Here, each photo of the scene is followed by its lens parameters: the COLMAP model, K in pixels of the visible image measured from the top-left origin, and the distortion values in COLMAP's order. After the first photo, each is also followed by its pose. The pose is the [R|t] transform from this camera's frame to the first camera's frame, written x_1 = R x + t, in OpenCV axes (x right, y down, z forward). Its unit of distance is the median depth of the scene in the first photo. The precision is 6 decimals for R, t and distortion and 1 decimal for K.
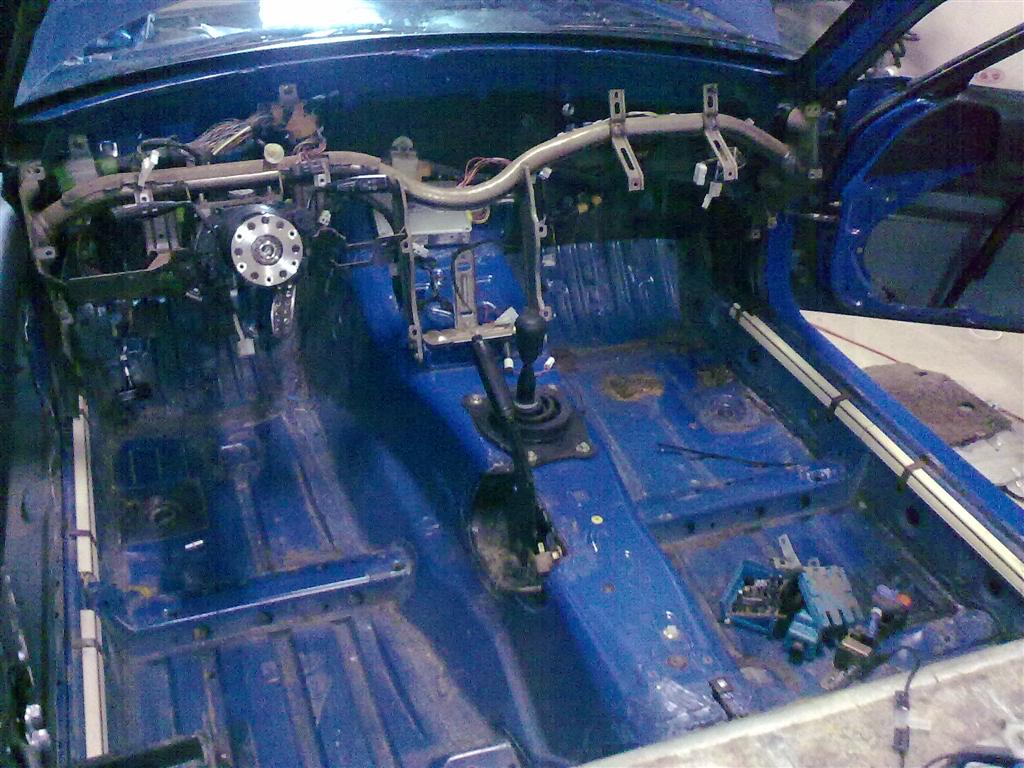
lens RADIAL K [[1054.9, 0, 514.5], [0, 1054.9, 379.6], [0, 0, 1]] dist [0.003206, 0.025248]
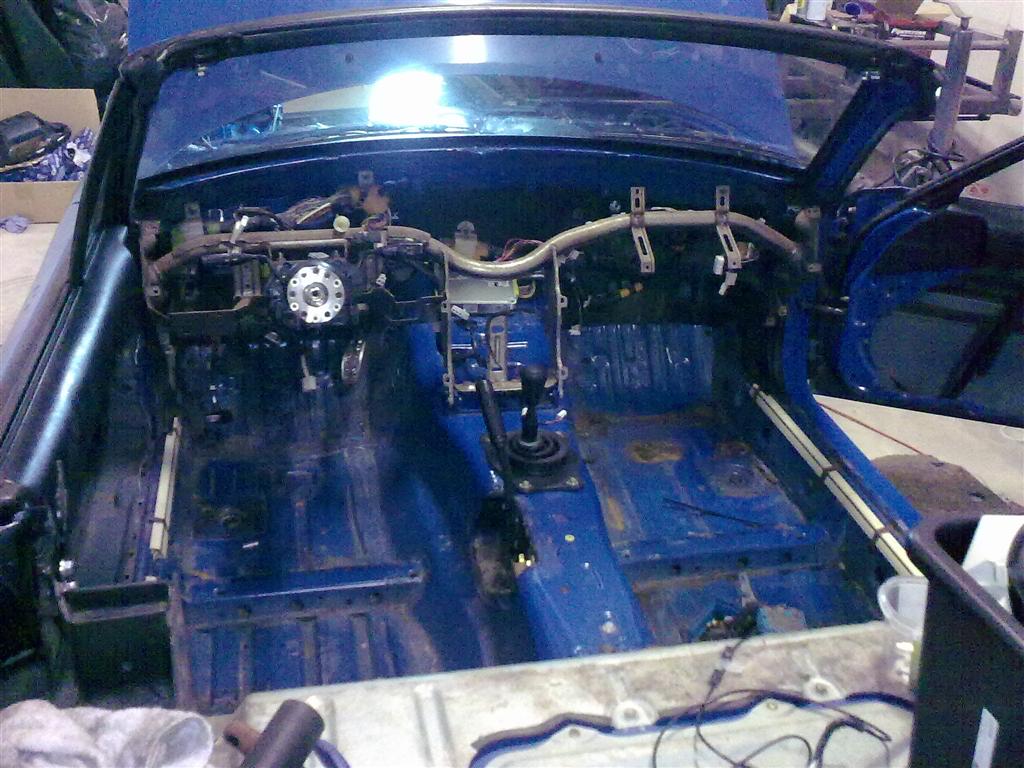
lens RADIAL K [[1037.3, 0, 512.0], [0, 1037.3, 384.0], [0, 0, 1]] dist [0.062480, -0.171796]
pose [[0.990010, 0.065576, -0.124819, 0.115480], [-0.076965, 0.993078, -0.088724, 0.054668], [0.118137, 0.097445, 0.988205, -0.134331]]
